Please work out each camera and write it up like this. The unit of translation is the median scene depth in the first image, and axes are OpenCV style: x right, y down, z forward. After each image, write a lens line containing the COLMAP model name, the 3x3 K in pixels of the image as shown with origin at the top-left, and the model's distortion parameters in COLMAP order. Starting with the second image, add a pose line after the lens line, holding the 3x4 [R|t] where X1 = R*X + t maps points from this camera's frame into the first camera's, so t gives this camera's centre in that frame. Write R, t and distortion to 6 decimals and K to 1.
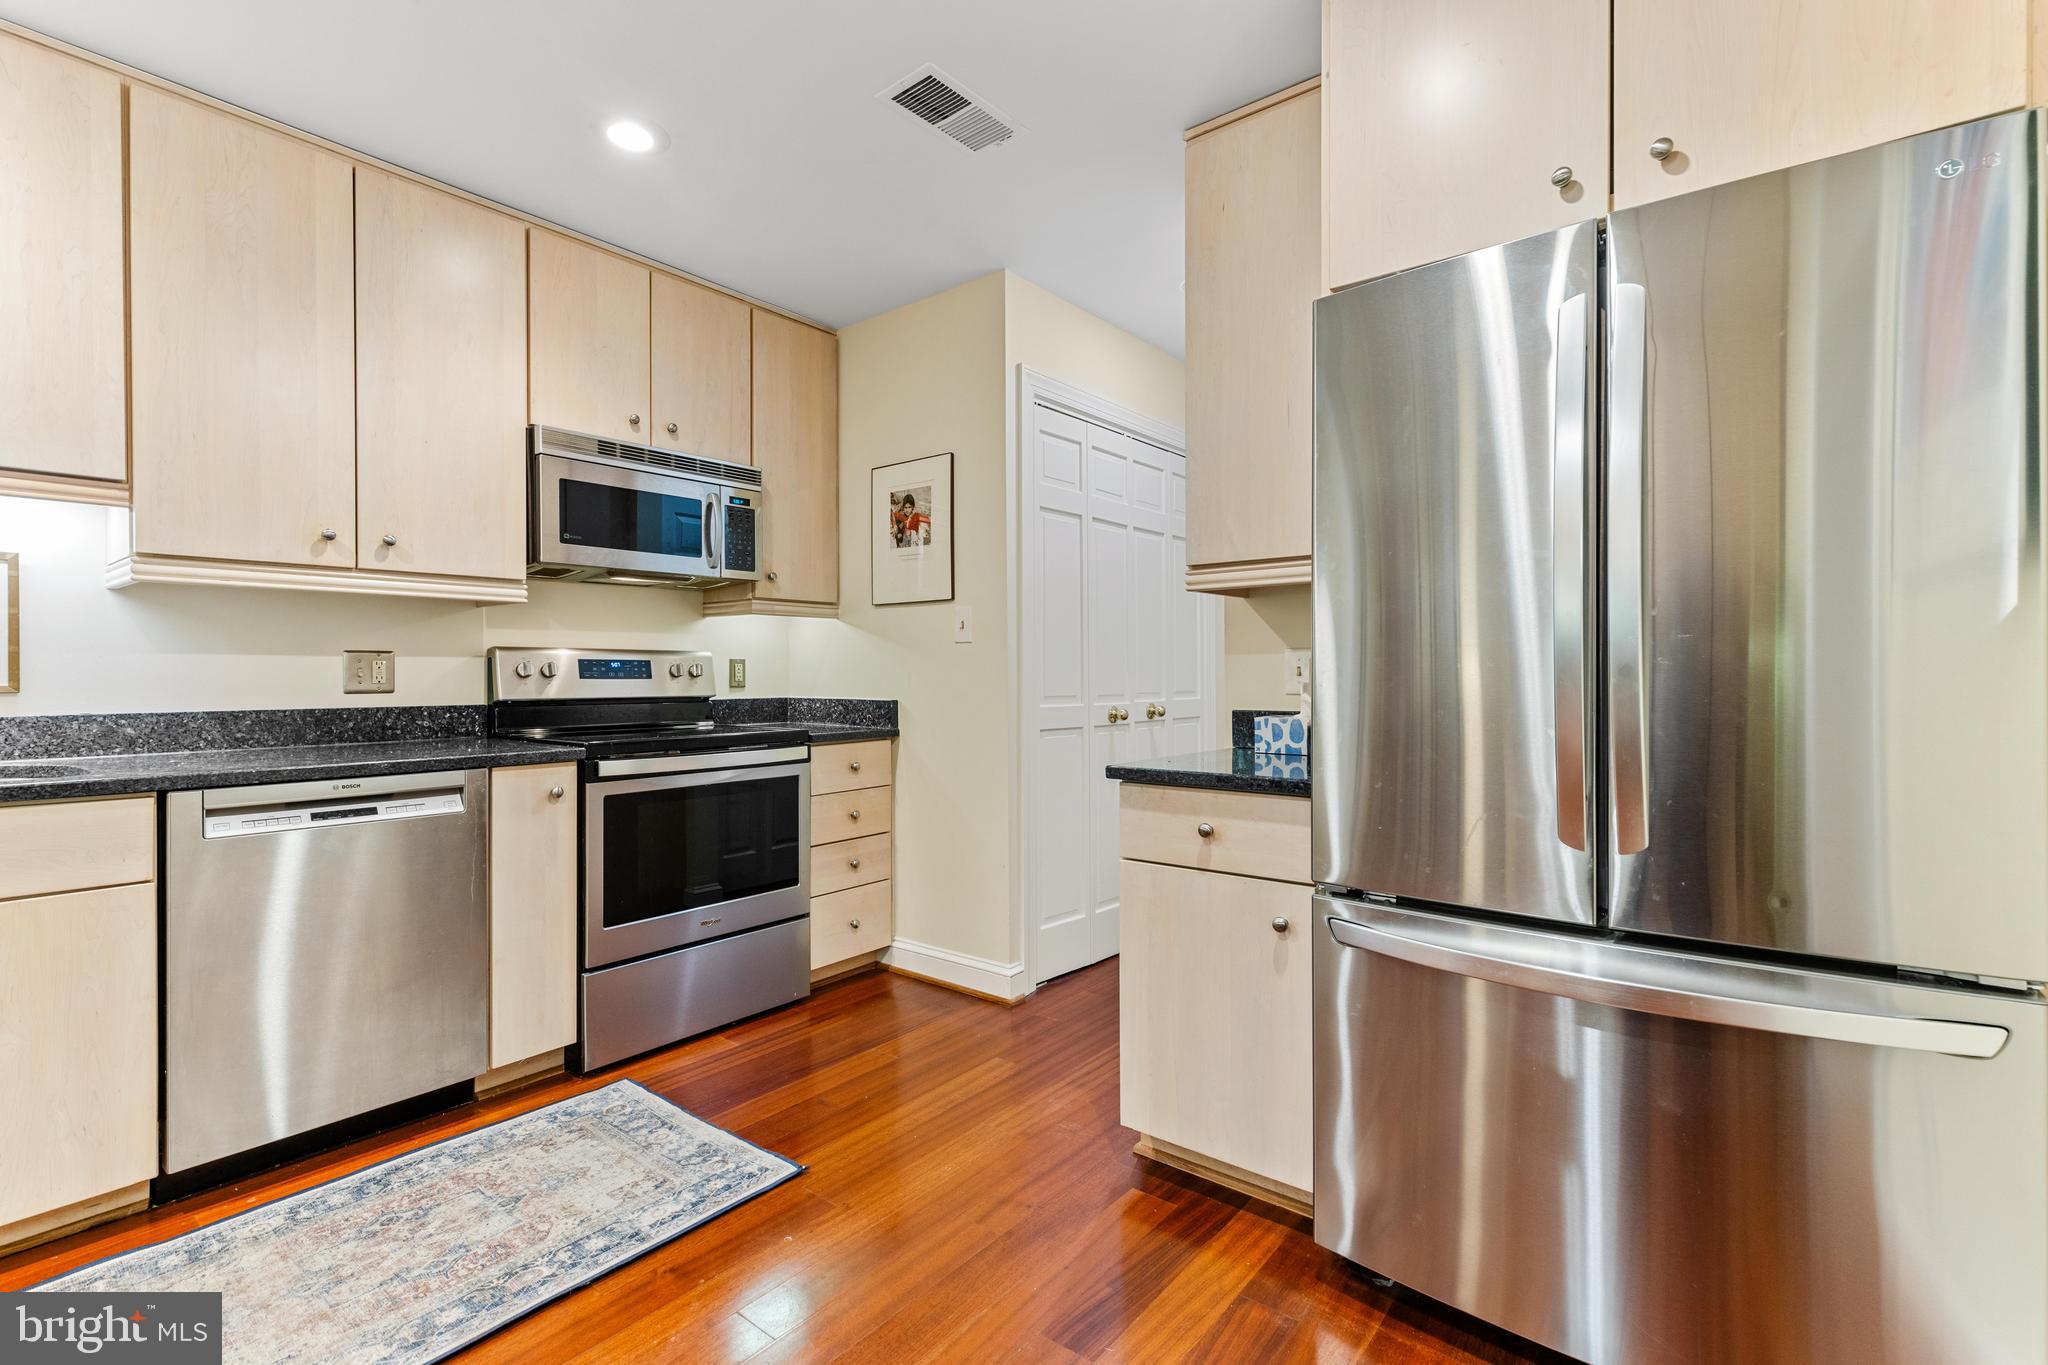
lens RADIAL K [[924.7, 0, 1025.0], [0, 924.7, 676.1], [0, 0, 1]] dist [0.005888, -0.001876]
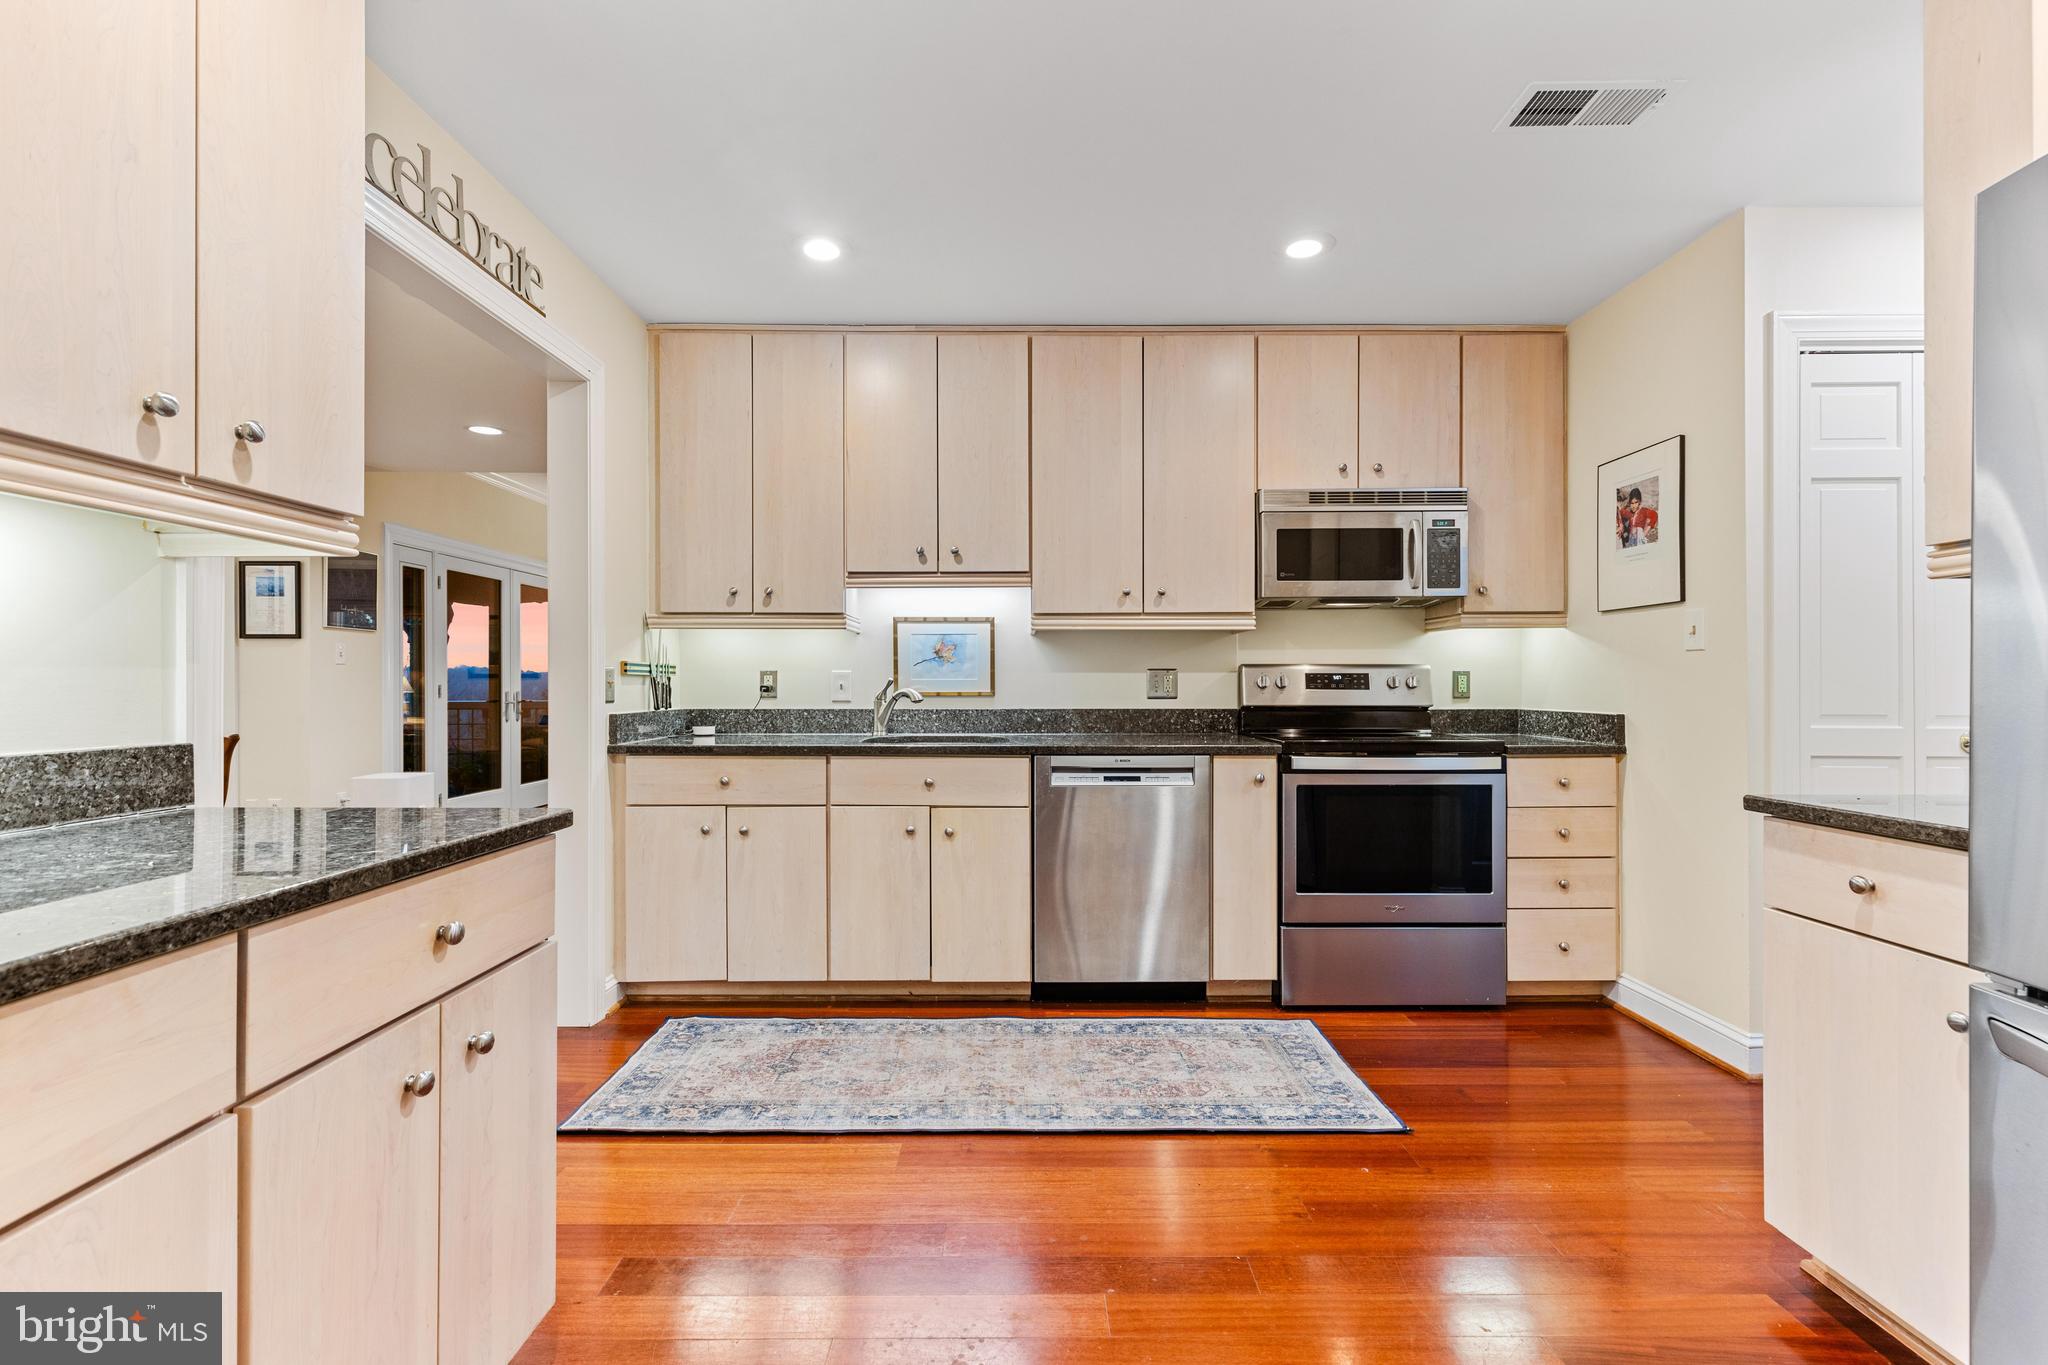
lens RADIAL K [[924.7, 0, 1026.5], [0, 924.7, 681.8], [0, 0, 1]] dist [0.005888, -0.001876]
pose [[0.627322, -0.000109, -0.778760, 0.288650], [-0.002526, 0.999994, -0.002175, -0.004220], [0.778756, 0.003332, 0.627318, -0.051818]]
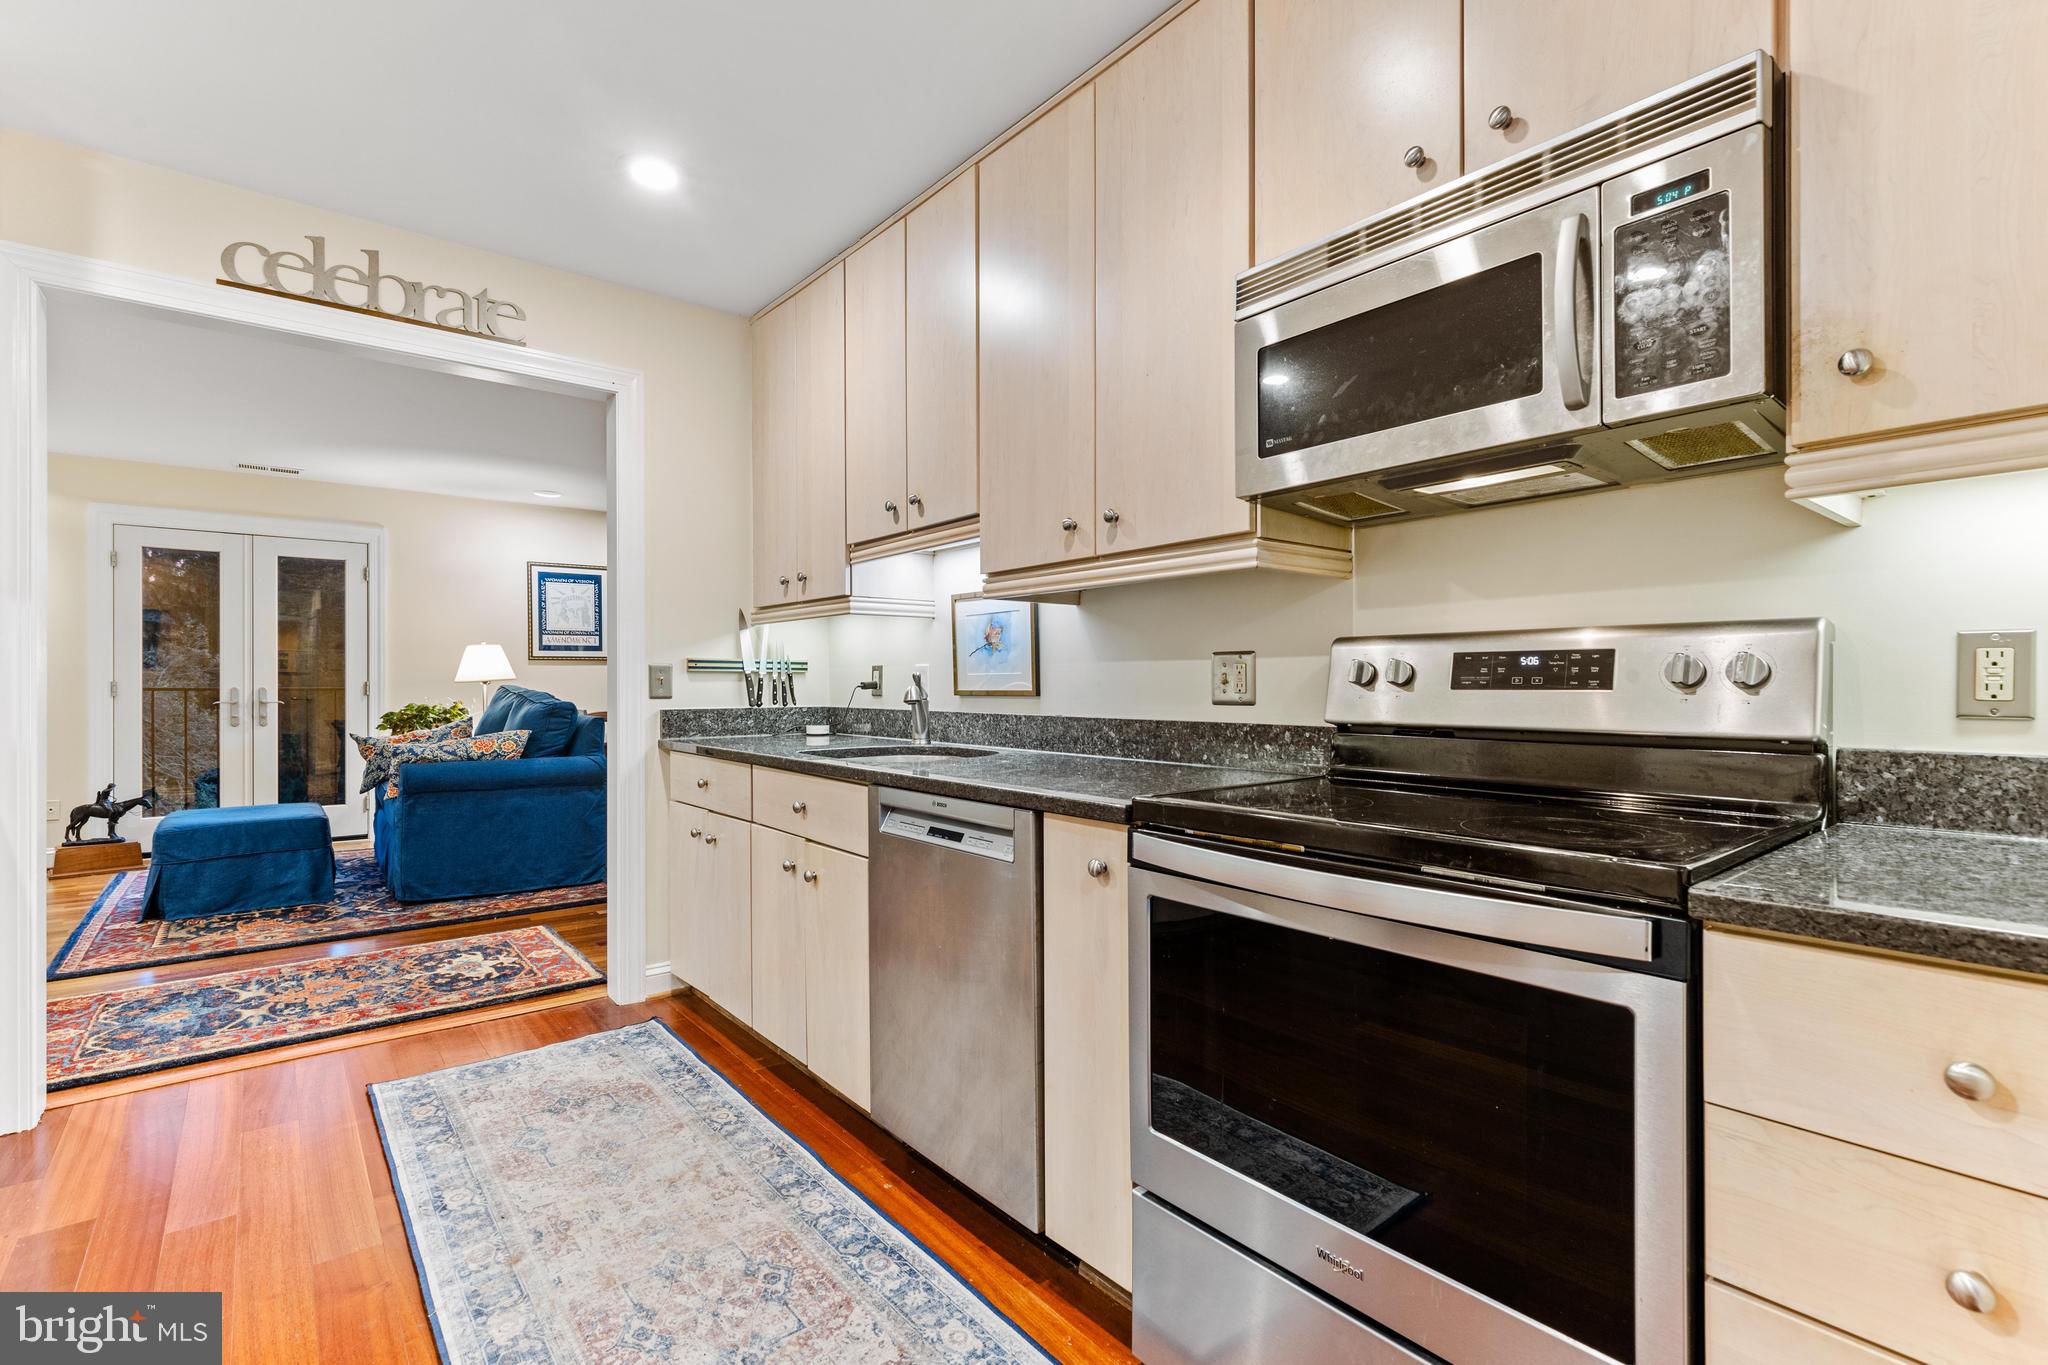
lens RADIAL K [[924.7, 0, 1029.7], [0, 924.7, 684.9], [0, 0, 1]] dist [0.005888, -0.001876]
pose [[-0.205016, 0.002897, -0.978754, 0.119589], [-0.000793, 0.999995, 0.003126, -0.001001], [0.978758, 0.001417, -0.205013, 1.093010]]
